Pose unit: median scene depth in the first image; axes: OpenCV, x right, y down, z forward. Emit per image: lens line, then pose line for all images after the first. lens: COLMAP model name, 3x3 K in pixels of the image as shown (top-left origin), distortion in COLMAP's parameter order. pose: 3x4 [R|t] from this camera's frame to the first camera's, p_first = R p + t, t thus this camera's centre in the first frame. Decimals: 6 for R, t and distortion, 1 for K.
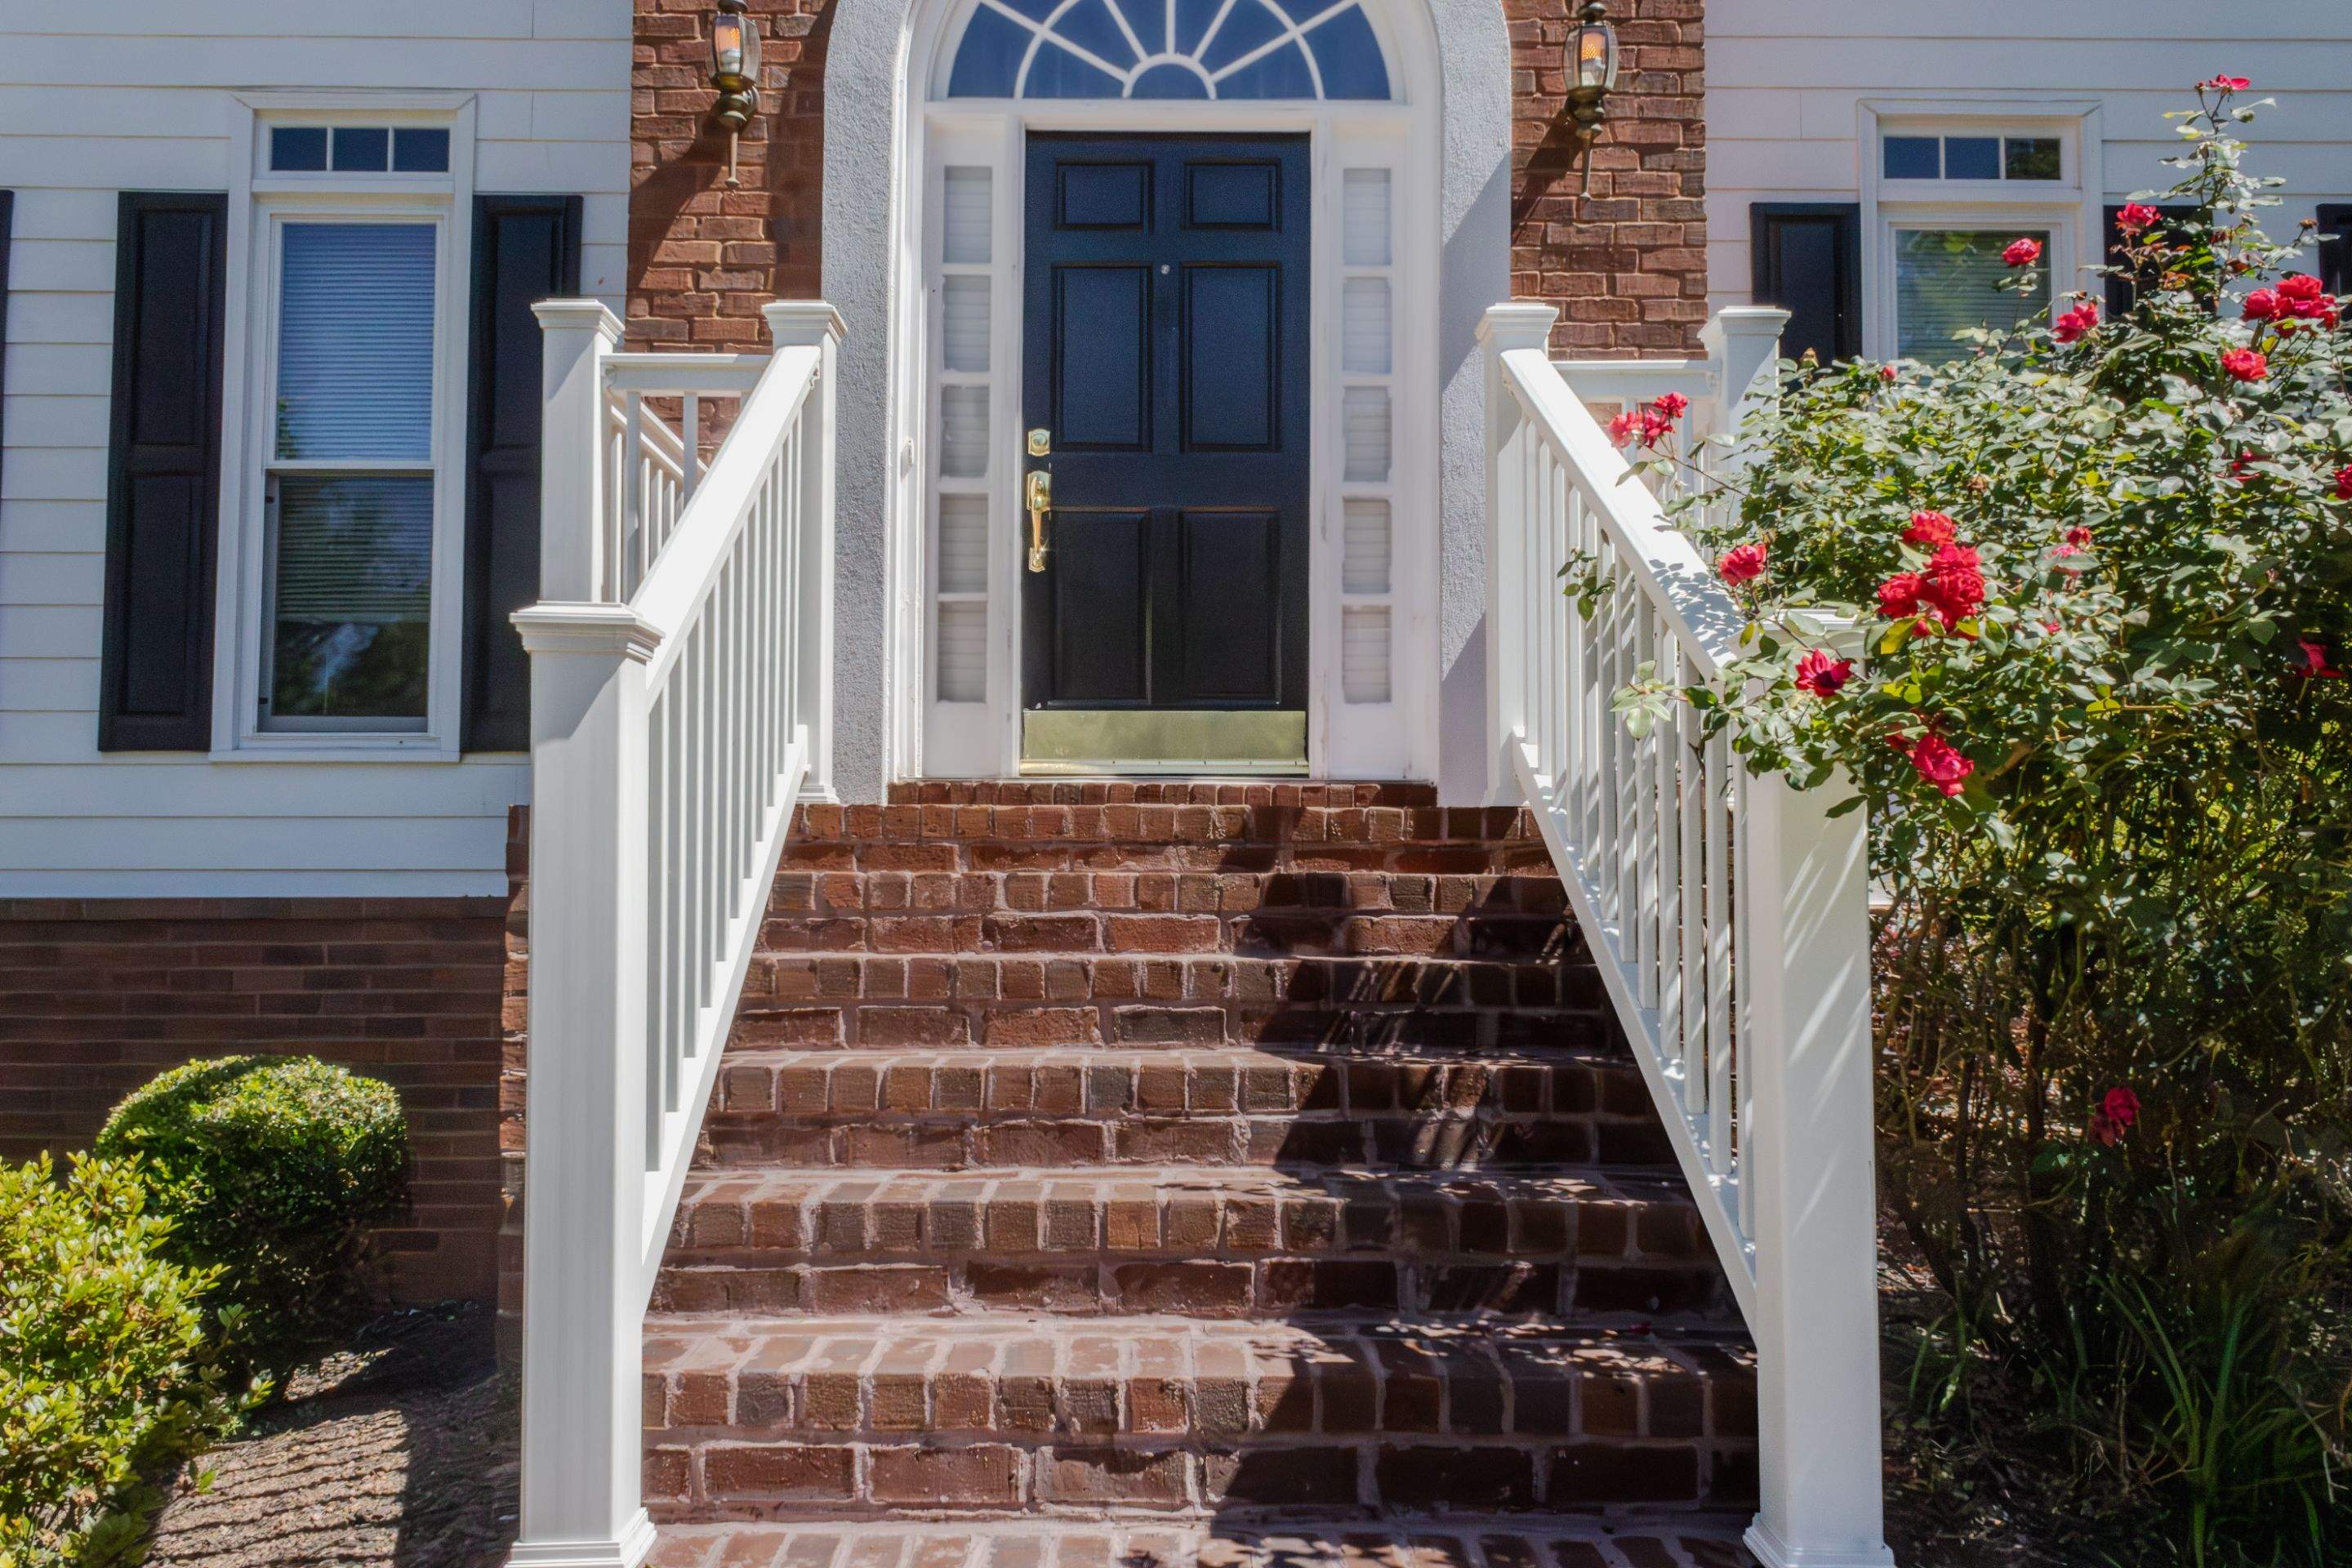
lens RADIAL K [[1957.9, 0, 1170.6], [0, 1957.9, 786.2], [0, 0, 1]] dist [0.023939, -0.020398]
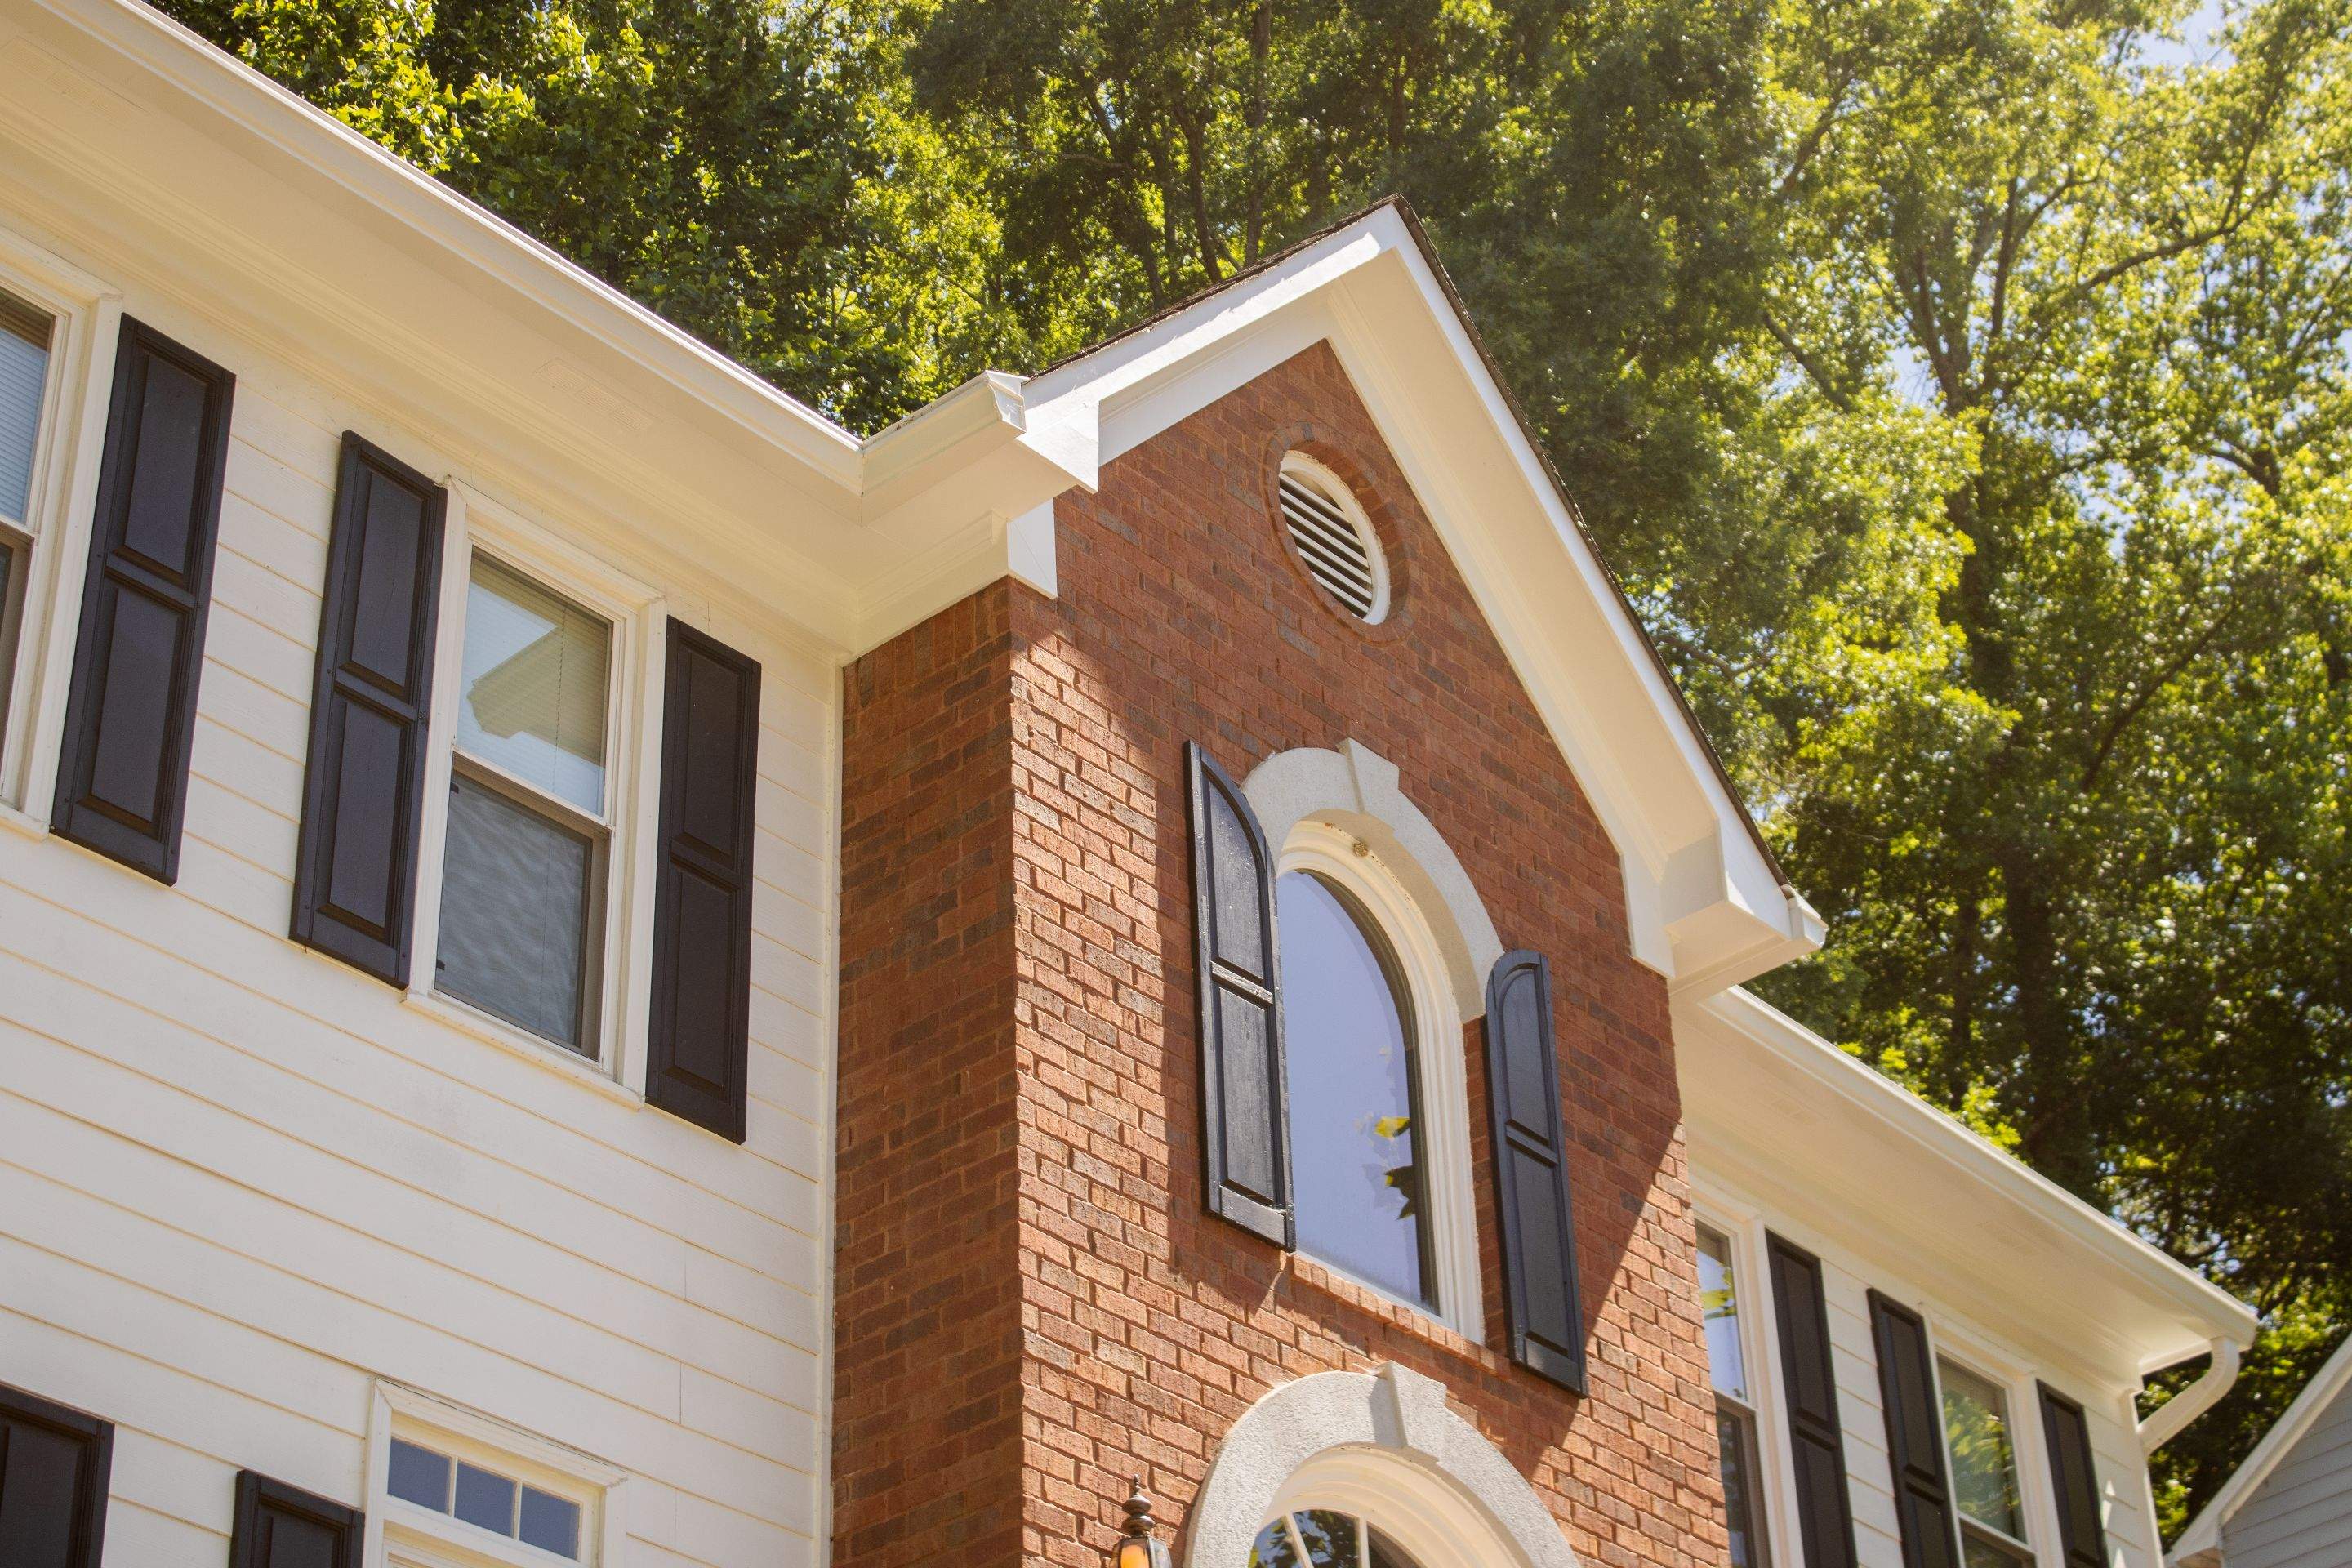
lens RADIAL K [[4240.4, 0, 1219.4], [0, 4240.4, 811.3], [0, 0, 1]] dist [0.036413, 0.000000]
pose [[0.655254, 0.379890, 0.652936, -1.492920], [-0.008789, 0.868124, -0.496270, 0.255987], [-0.755358, 0.319444, 0.572180, -0.203391]]
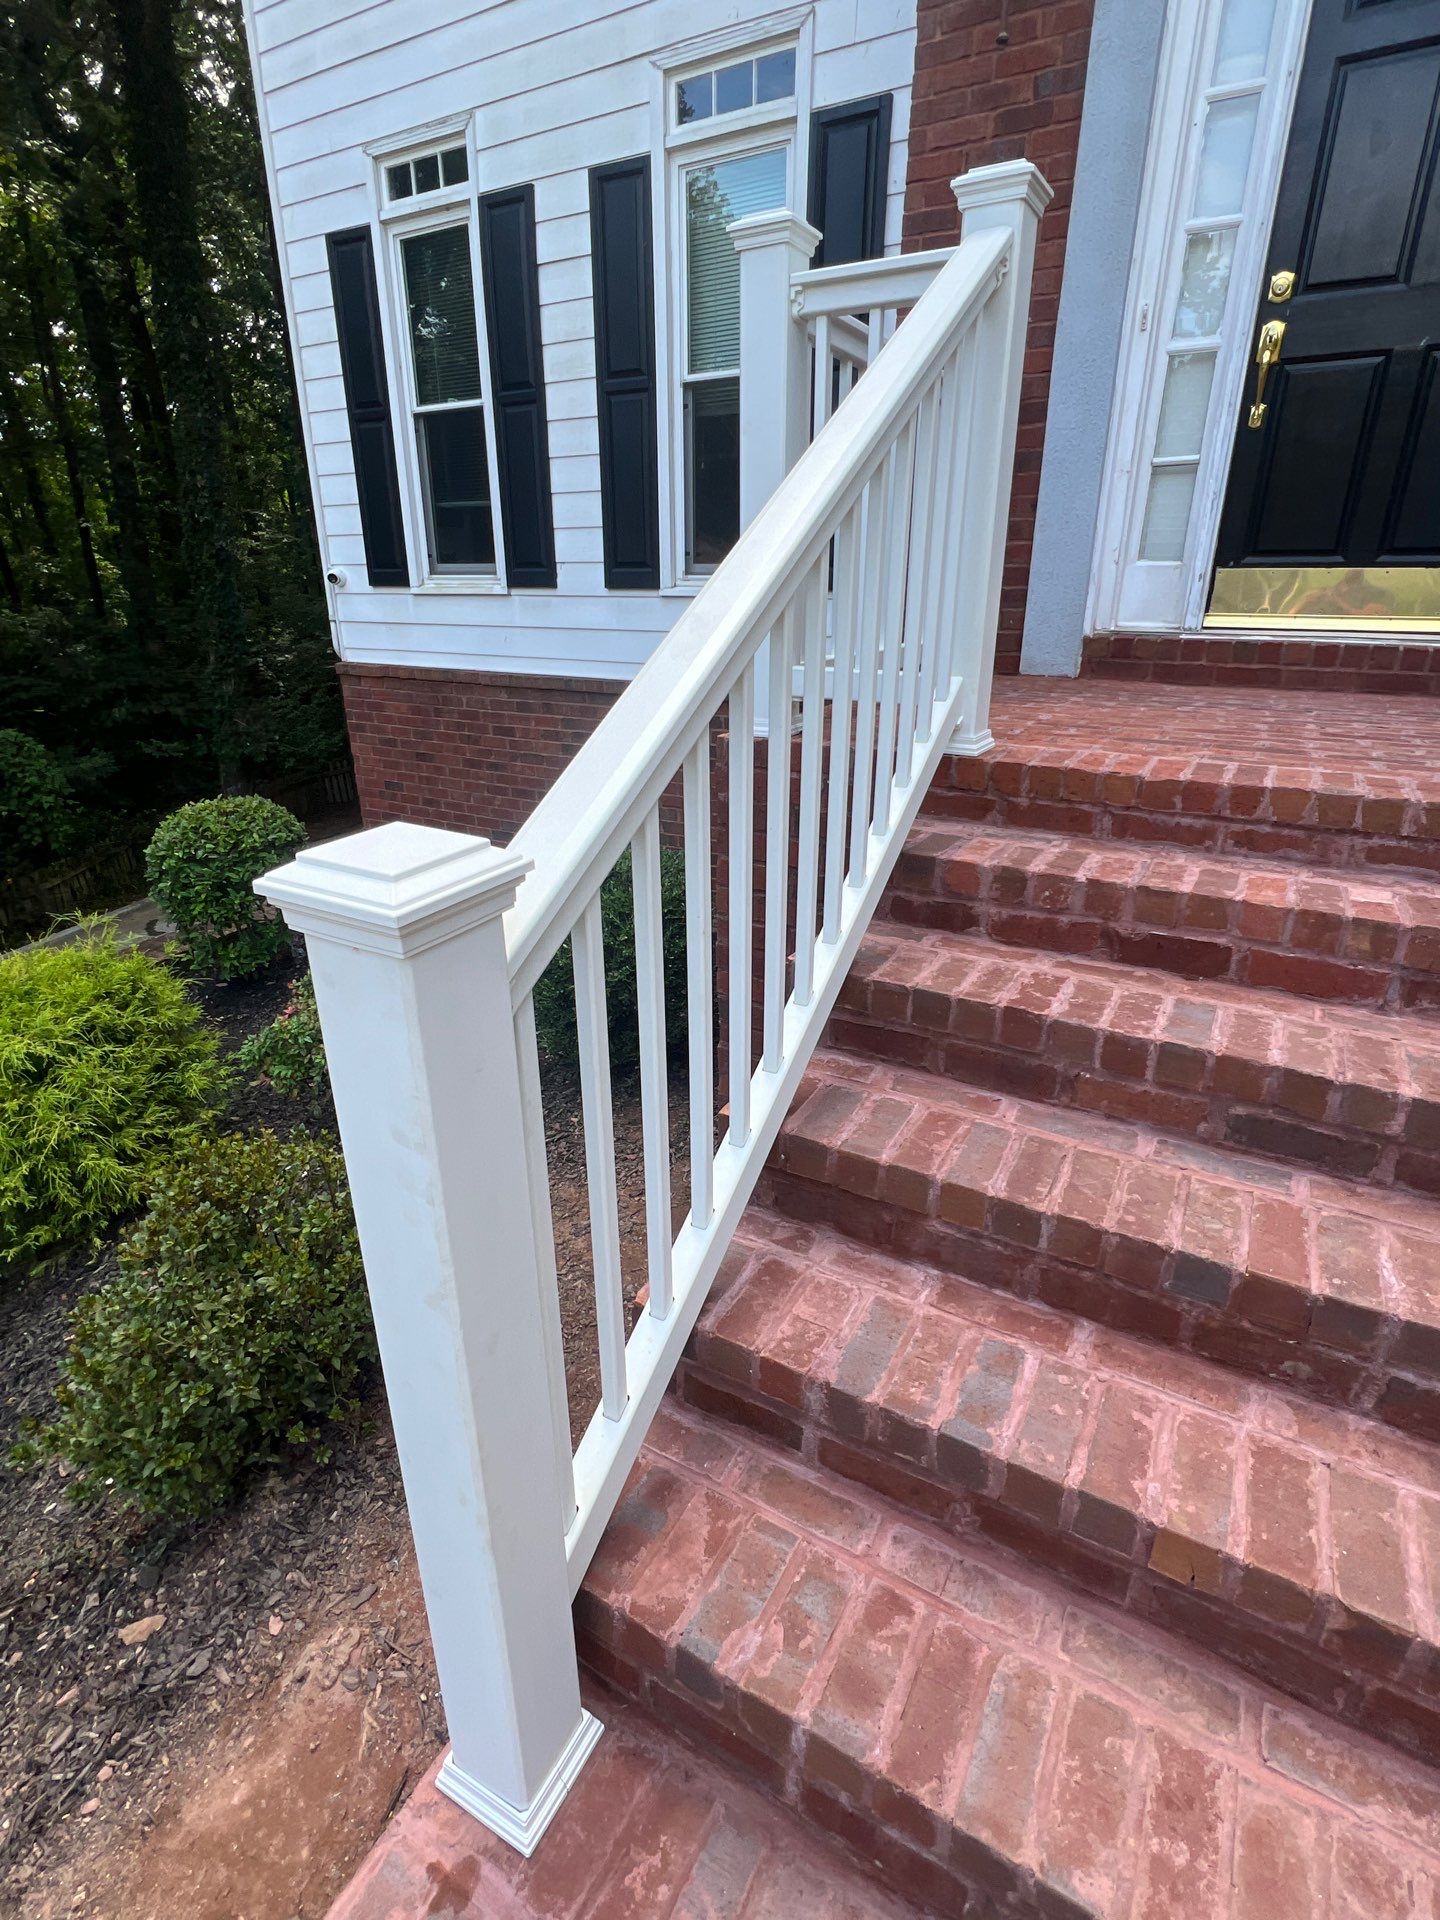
lens RADIAL K [[948.1, 0, 716.2], [0, 948.1, 955.8], [0, 0, 1]] dist [0.005599, -0.003611]
pose [[0.859667, 0.186842, -0.475461, -0.018709], [0.035271, 0.906786, 0.420112, -0.075265], [0.509636, -0.377927, 0.772944, 0.321294]]
